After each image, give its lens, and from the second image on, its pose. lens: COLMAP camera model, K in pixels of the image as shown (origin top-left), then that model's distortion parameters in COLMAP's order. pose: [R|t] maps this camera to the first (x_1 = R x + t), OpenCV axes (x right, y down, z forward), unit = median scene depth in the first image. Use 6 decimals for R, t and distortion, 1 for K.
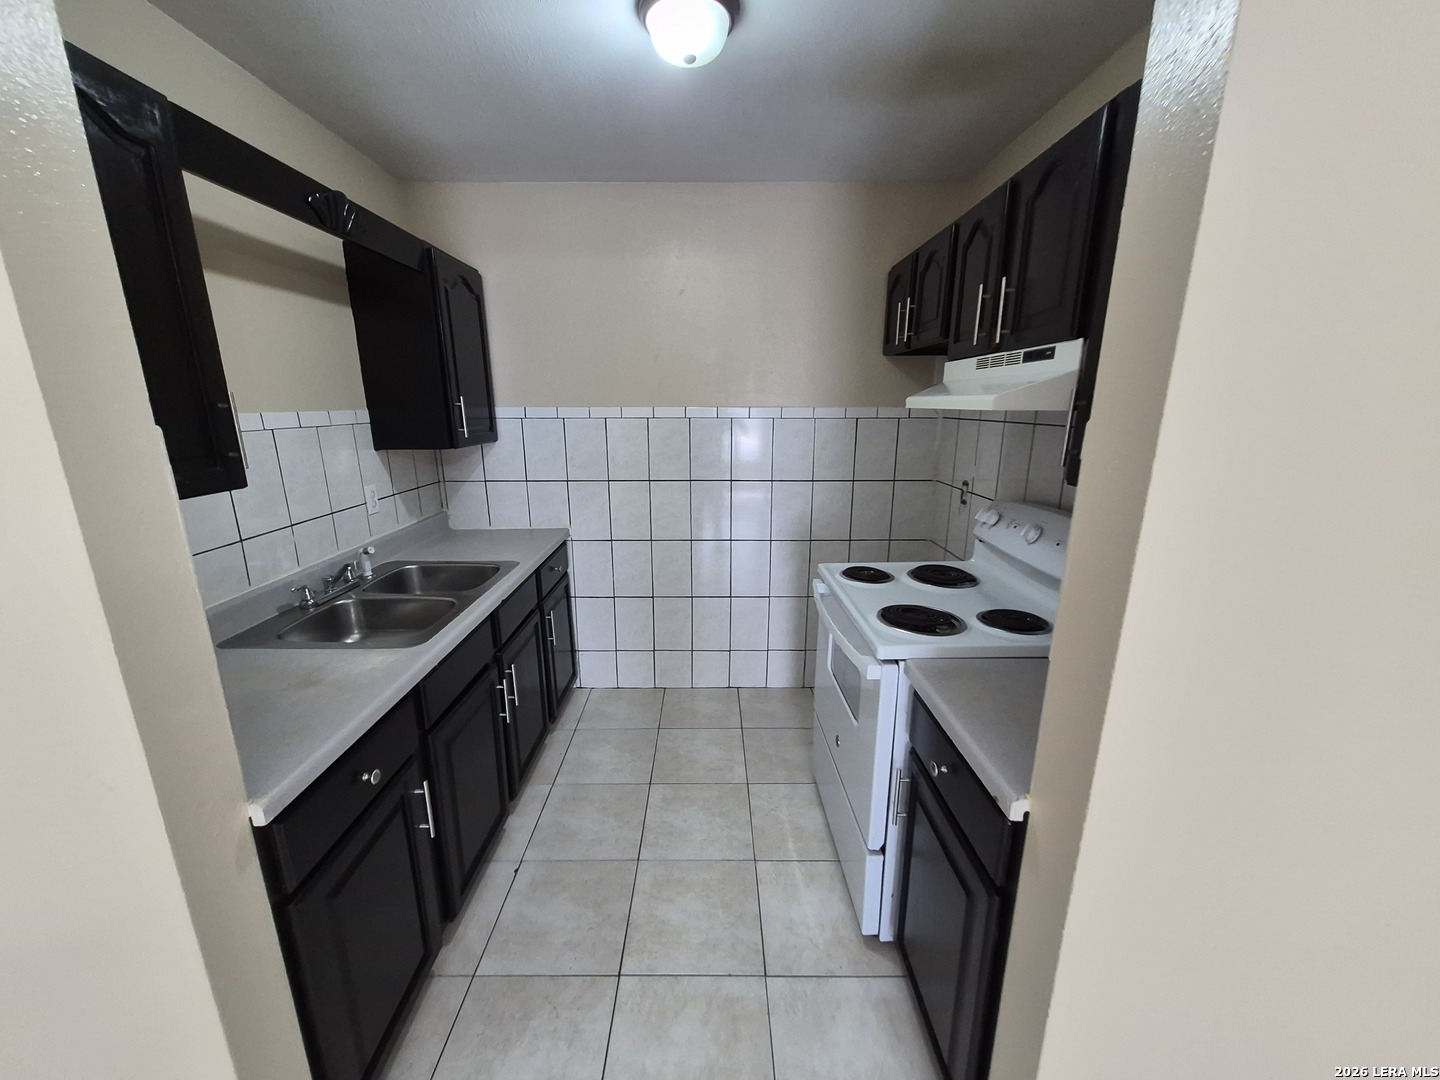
lens RADIAL K [[564.0, 0, 709.1], [0, 564.0, 546.3], [0, 0, 1]] dist [0.006337, -0.000408]
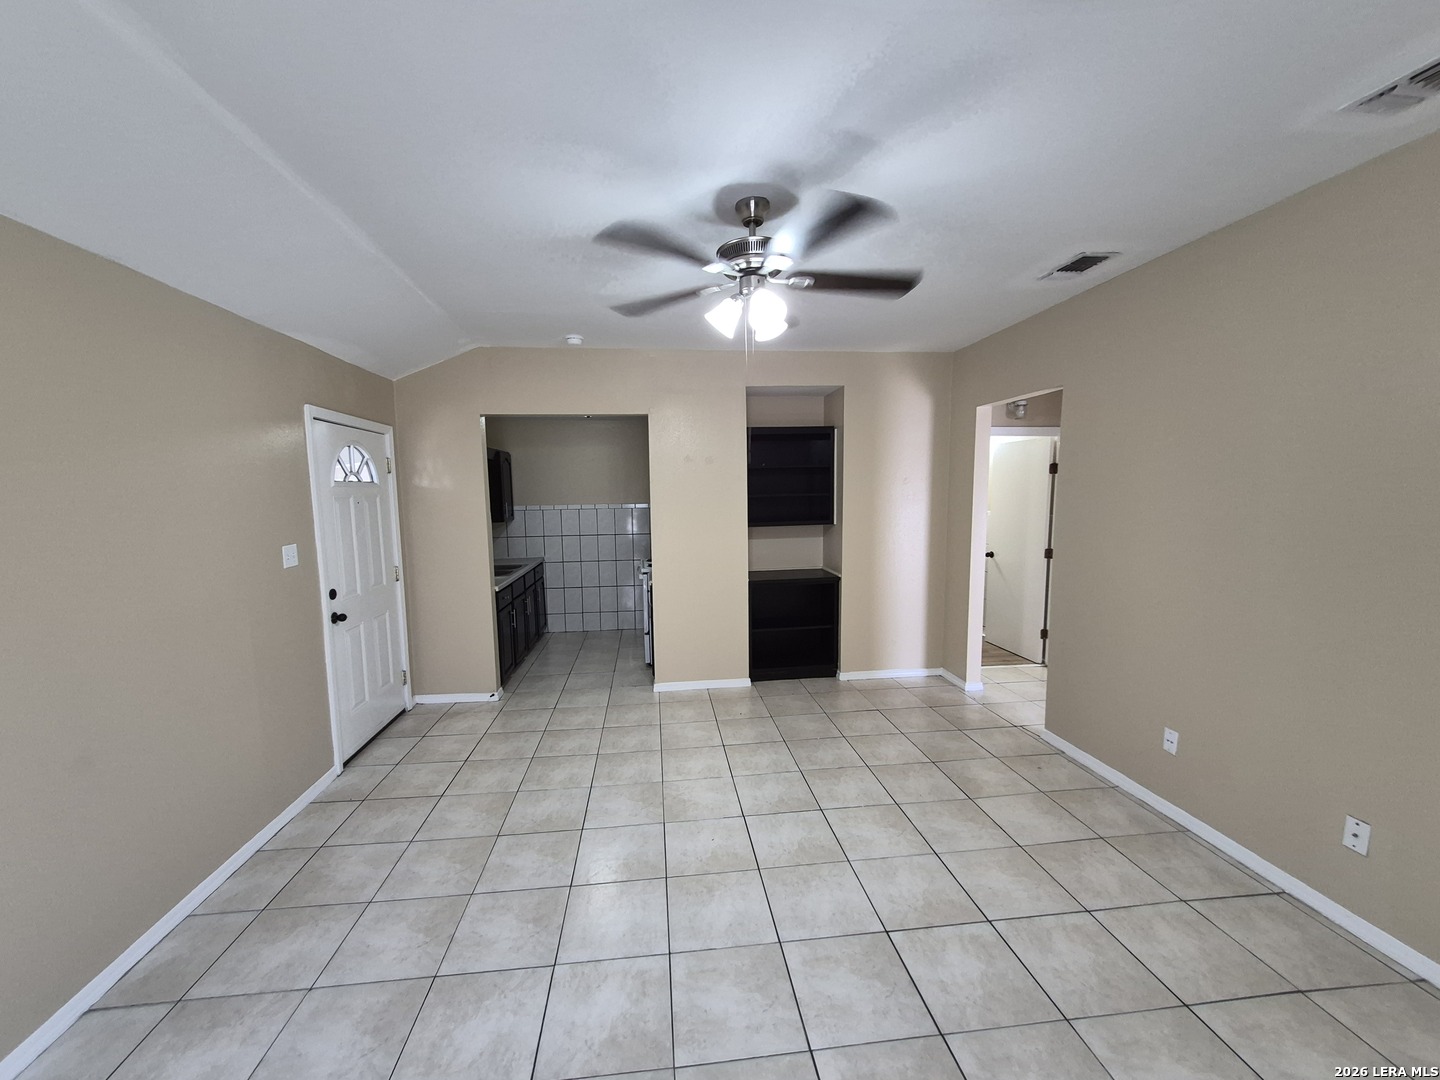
lens RADIAL K [[567.4, 0, 710.8], [0, 567.4, 542.6], [0, 0, 1]] dist [0.011474, -0.000075]
pose [[0.993580, -0.022857, 0.110796, 0.230951], [0.040008, 0.987081, -0.155146, 0.405716], [-0.105819, 0.158583, 0.981659, -1.840762]]
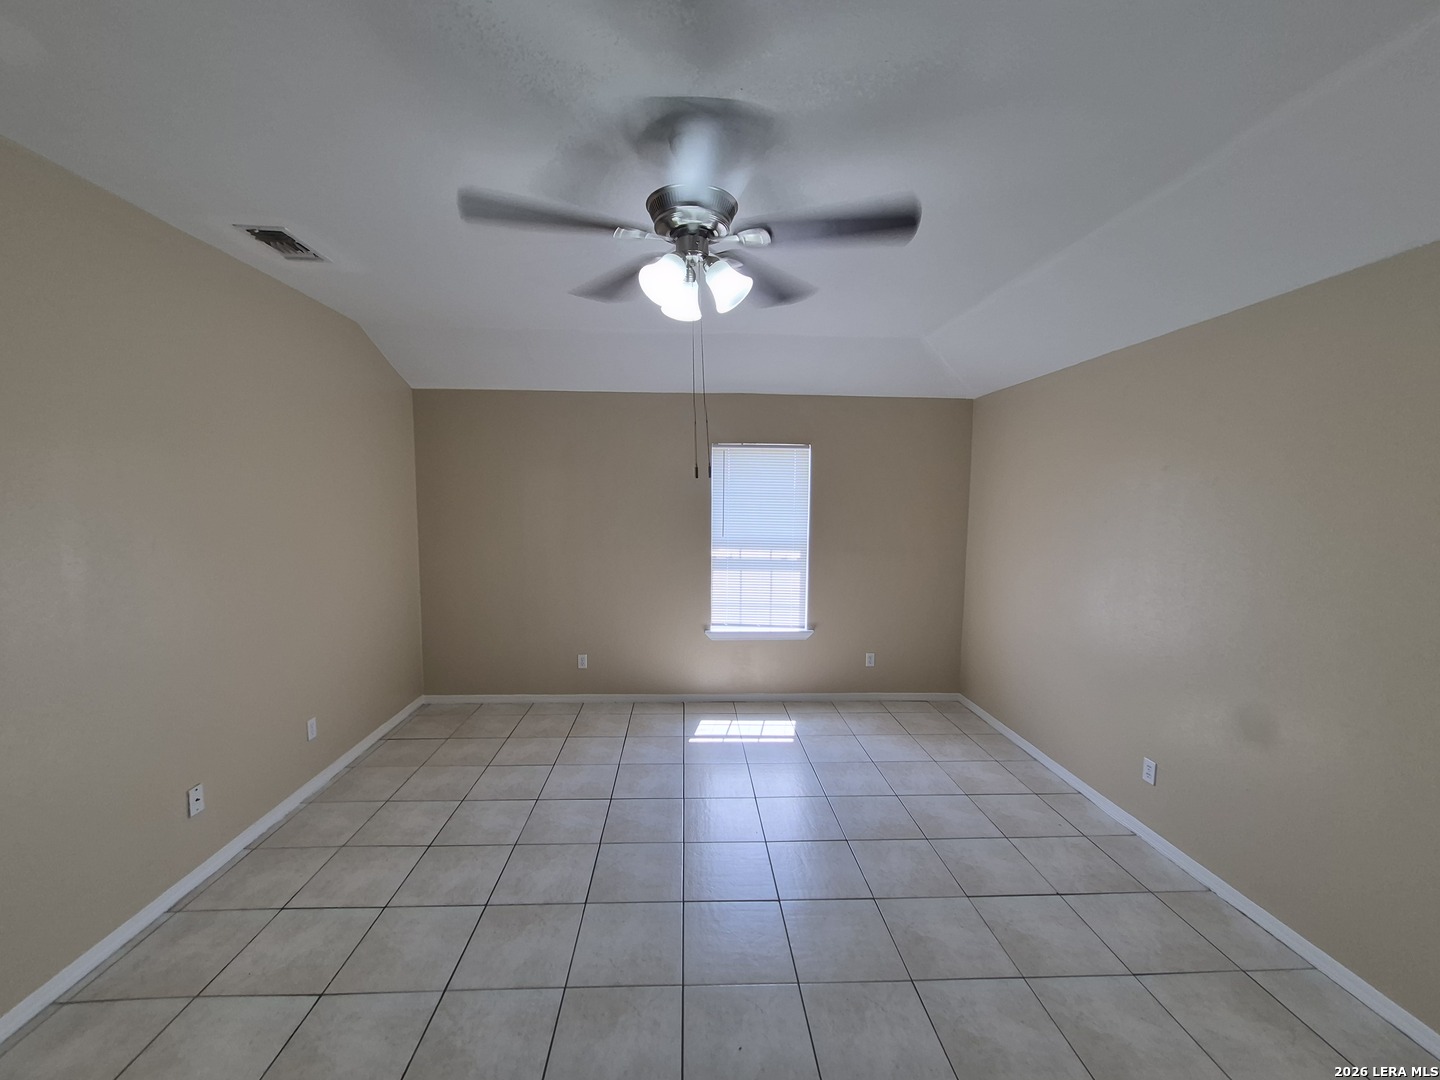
lens RADIAL K [[569.0, 0, 717.0], [0, 569.0, 544.1], [0, 0, 1]] dist [0.015076, 0.000081]
pose [[-0.998481, -0.002237, -0.055054, 0.442043], [-0.020620, 0.941743, 0.335701, -0.114714], [0.051095, 0.336327, -0.940358, 0.087436]]
